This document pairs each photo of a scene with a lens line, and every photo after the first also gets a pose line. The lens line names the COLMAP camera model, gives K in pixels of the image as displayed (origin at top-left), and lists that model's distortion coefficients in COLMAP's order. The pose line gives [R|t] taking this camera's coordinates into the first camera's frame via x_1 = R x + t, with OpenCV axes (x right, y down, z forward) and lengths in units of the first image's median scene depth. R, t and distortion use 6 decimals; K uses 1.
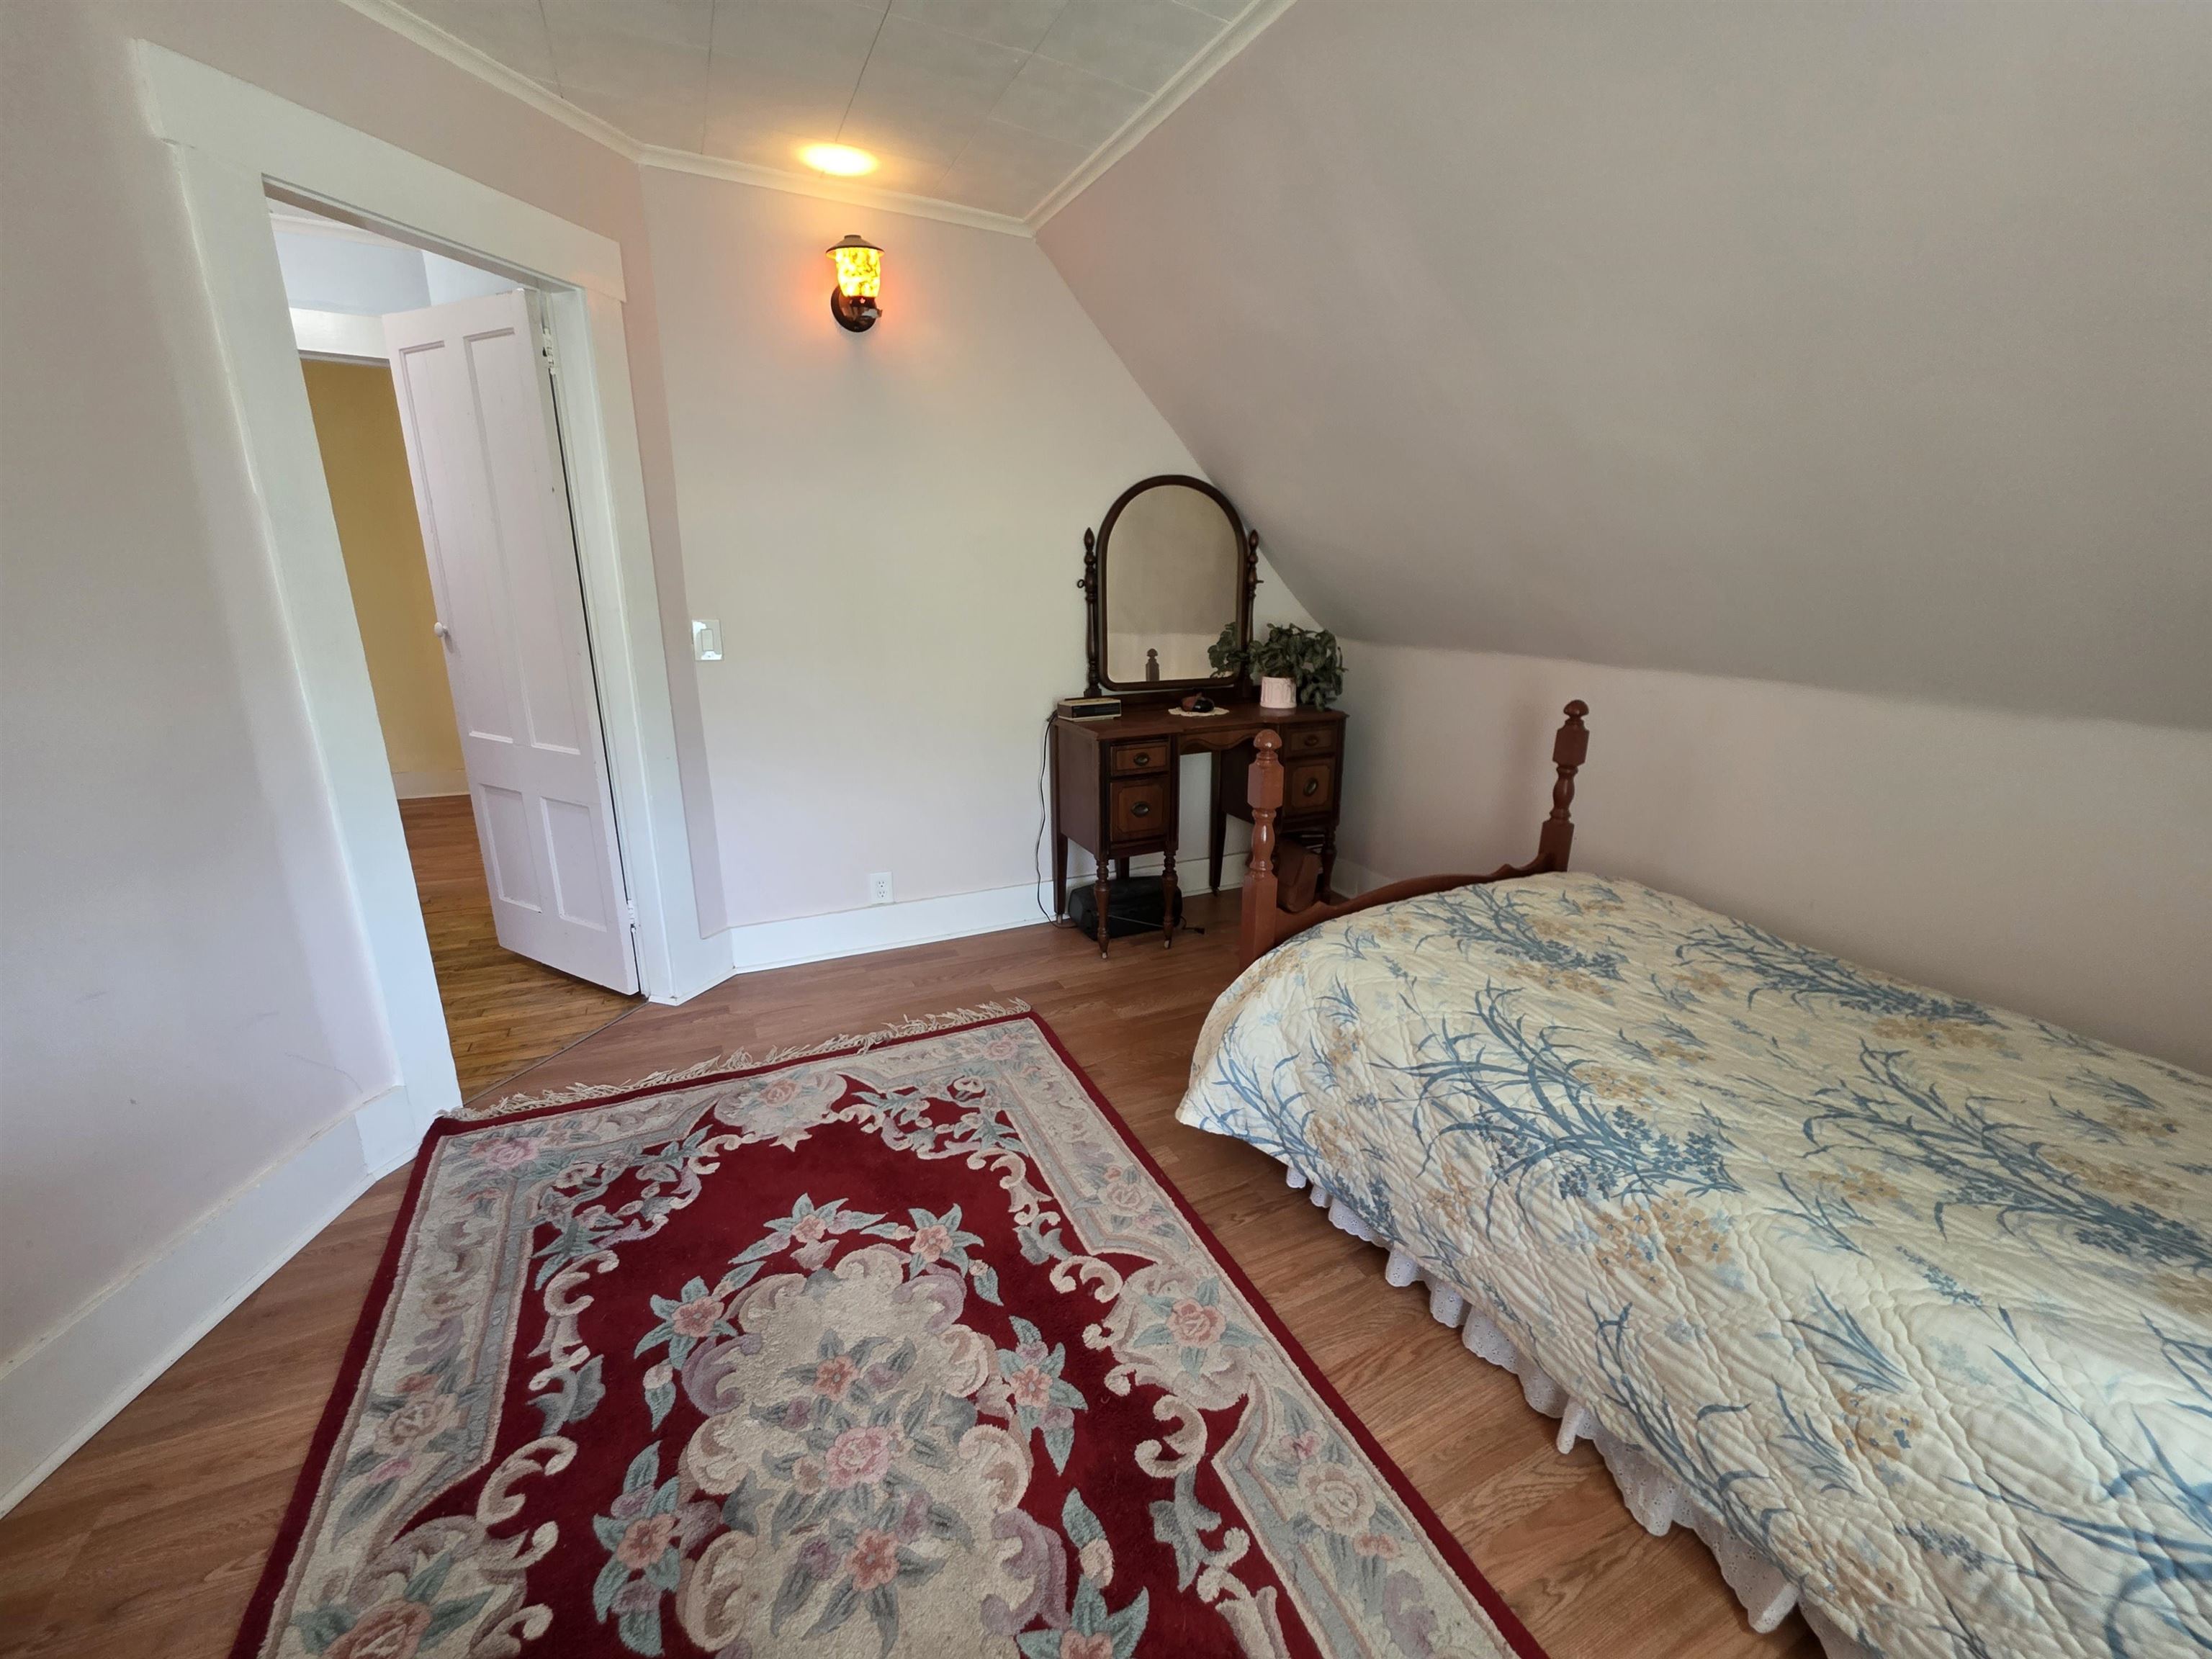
lens RADIAL K [[879.0, 0, 1102.9], [0, 879.0, 822.8], [0, 0, 1]] dist [0.006039, -0.001468]
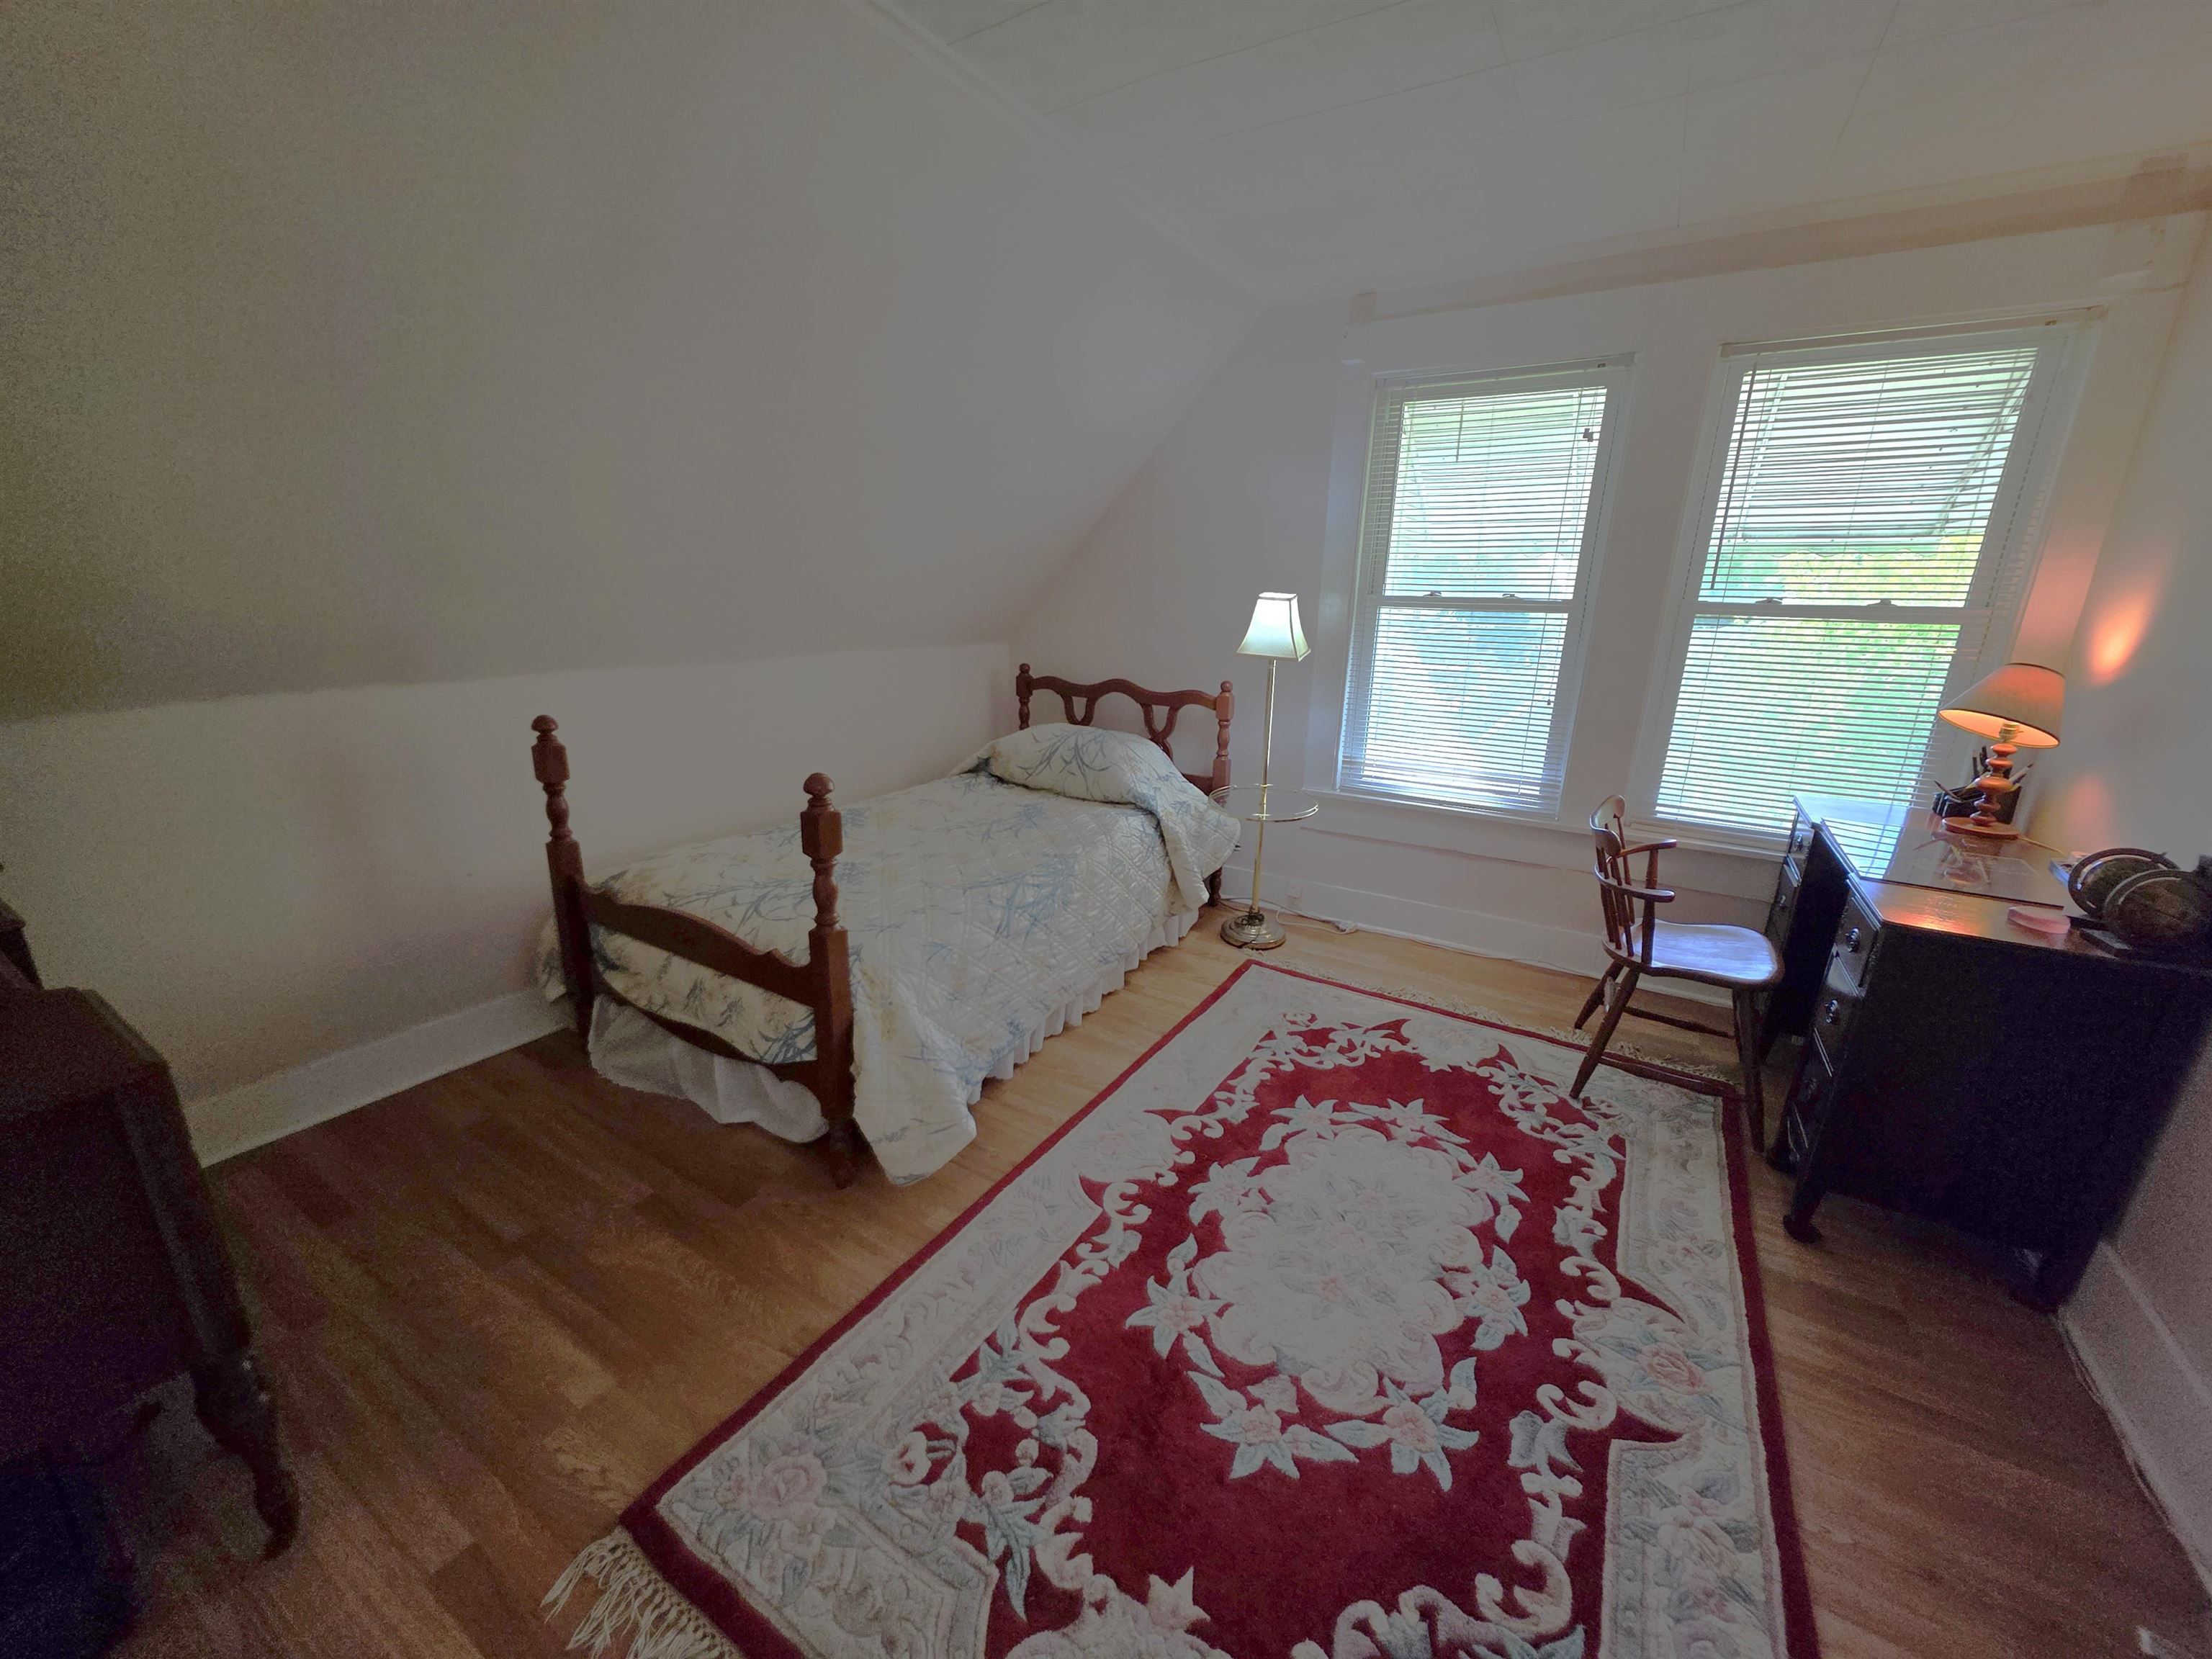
lens RADIAL K [[879.0, 0, 1092.7], [0, 879.0, 833.6], [0, 0, 1]] dist [0.006039, -0.001468]
pose [[-0.539574, -0.264547, 0.799296, -0.812395], [0.202907, 0.880512, 0.428402, -0.437684], [-0.817122, 0.393337, -0.421423, 1.344893]]
